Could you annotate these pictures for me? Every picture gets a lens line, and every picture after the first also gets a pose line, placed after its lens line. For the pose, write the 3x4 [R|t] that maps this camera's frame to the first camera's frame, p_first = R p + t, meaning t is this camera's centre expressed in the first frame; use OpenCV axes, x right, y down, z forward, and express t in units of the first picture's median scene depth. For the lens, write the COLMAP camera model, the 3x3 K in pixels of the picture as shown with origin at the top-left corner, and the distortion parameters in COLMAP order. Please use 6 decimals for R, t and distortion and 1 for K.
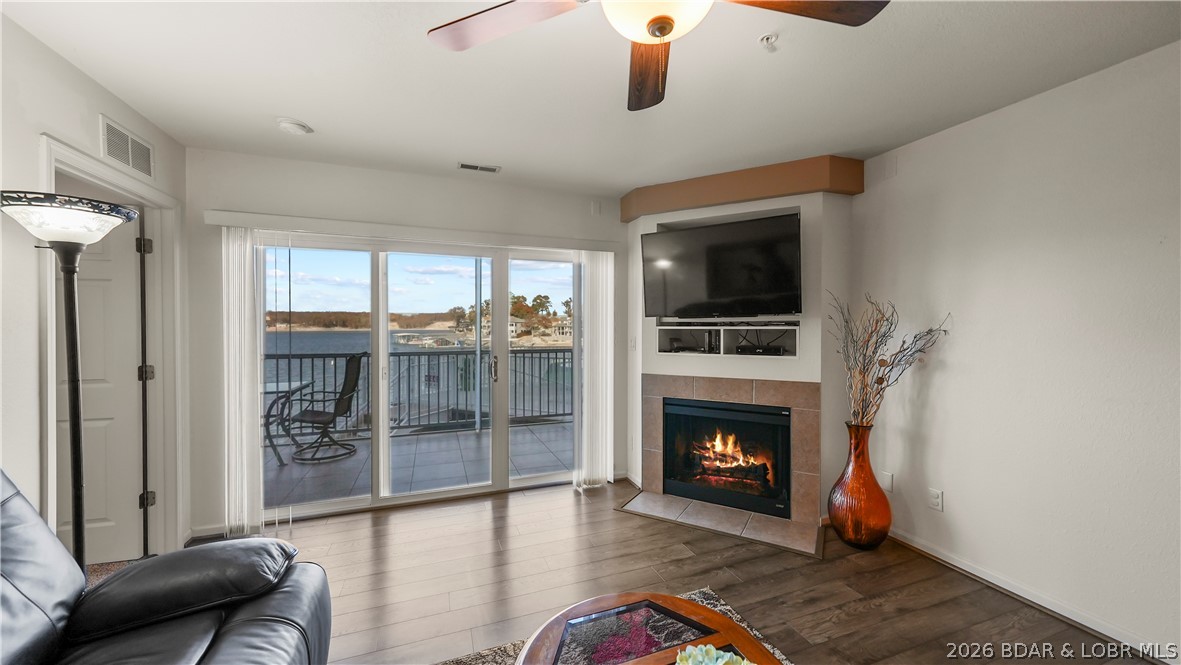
lens RADIAL K [[431.7, 0, 594.6], [0, 431.7, 328.0], [0, 0, 1]] dist [0.000552, 0.000059]
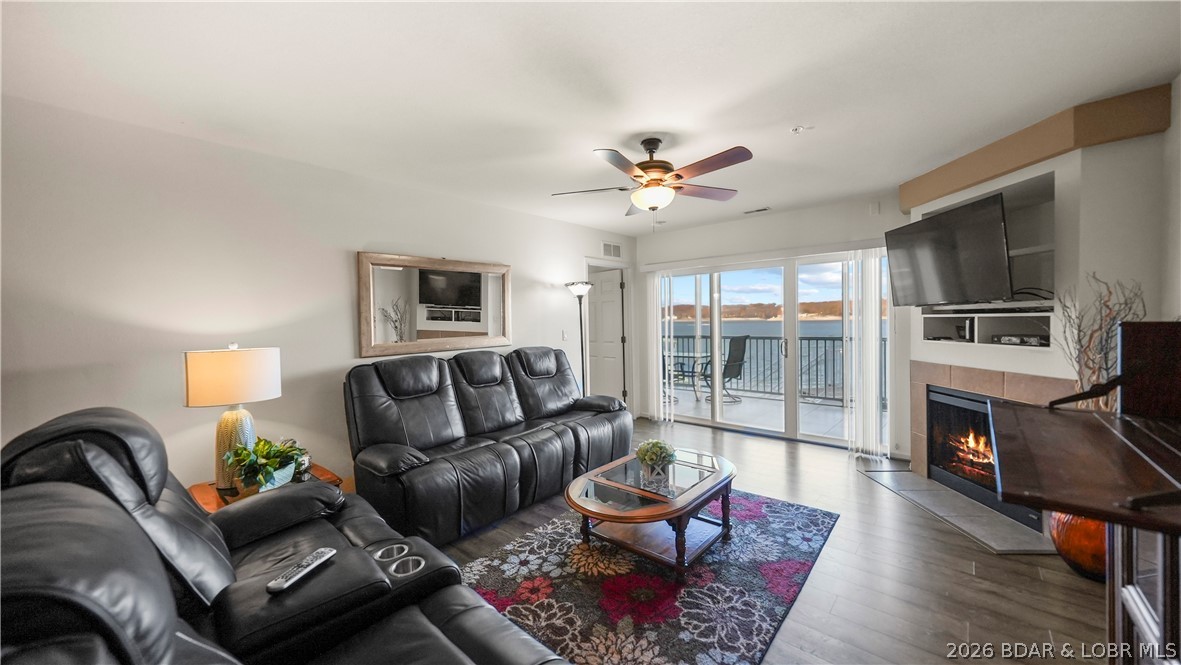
lens RADIAL K [[431.7, 0, 594.6], [0, 431.7, 328.0], [0, 0, 1]] dist [0.000552, 0.000059]
pose [[0.468268, 0.008157, -0.883549, 0.730817], [0.015905, 0.999718, 0.017659, -0.002650], [0.883443, -0.022322, 0.468006, -0.182160]]
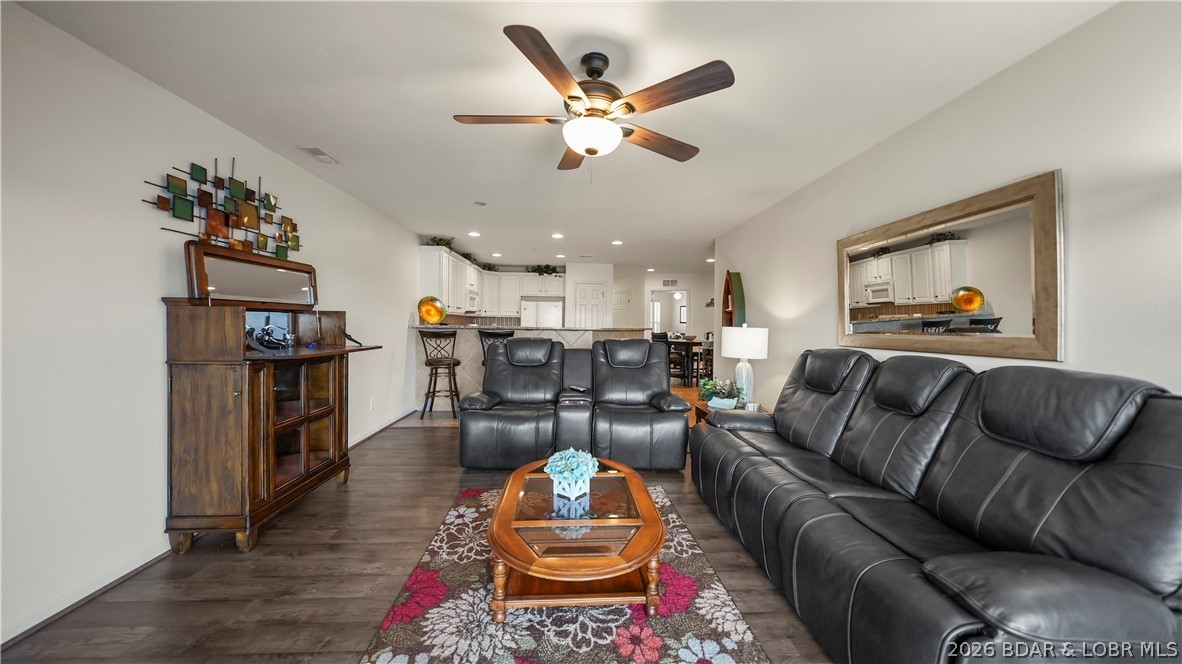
lens RADIAL K [[401.5, 0, 591.0], [0, 401.5, 332.0], [0, 0, 1]] dist [-0.008001, 0.000034]
pose [[-0.950908, -0.019478, 0.308859, -0.127801], [-0.010292, 0.999456, 0.031343, 0.021022], [-0.309301, 0.026626, -0.950591, 0.846579]]
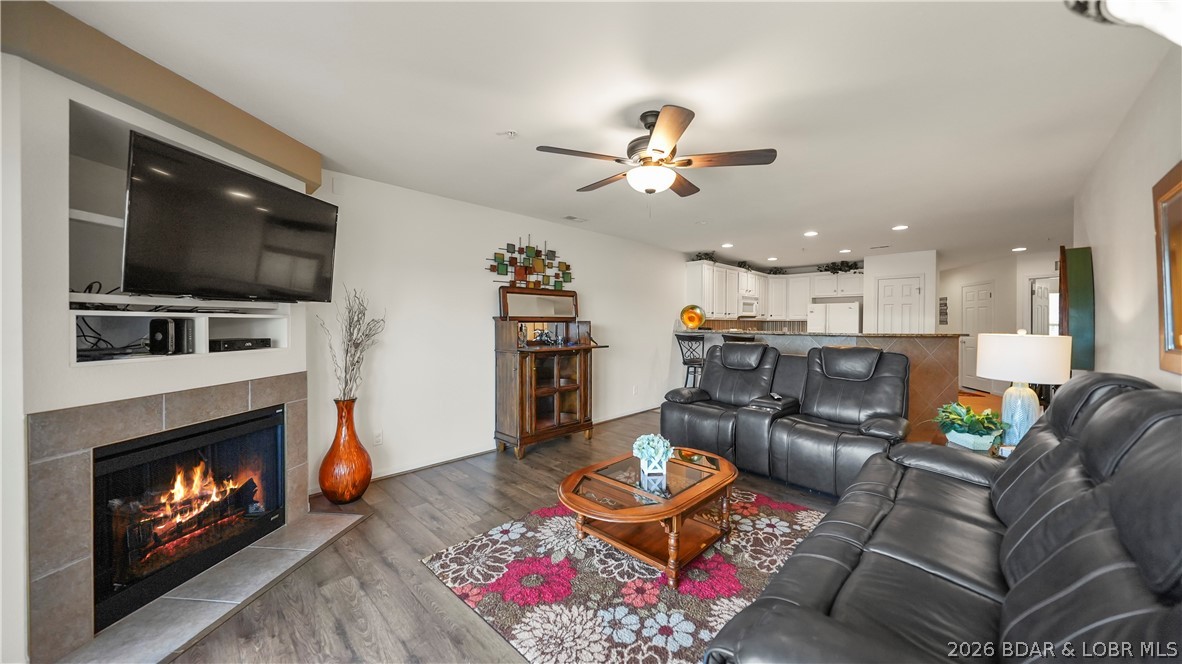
lens RADIAL K [[402.5, 0, 591.0], [0, 402.5, 323.7], [0, 0, 1]] dist [-0.007961, -0.000094]
pose [[-0.407008, 0.000571, 0.913424, -0.546521], [0.004674, 0.999988, 0.001458, 0.015231], [-0.913413, 0.004863, -0.407006, 0.683769]]
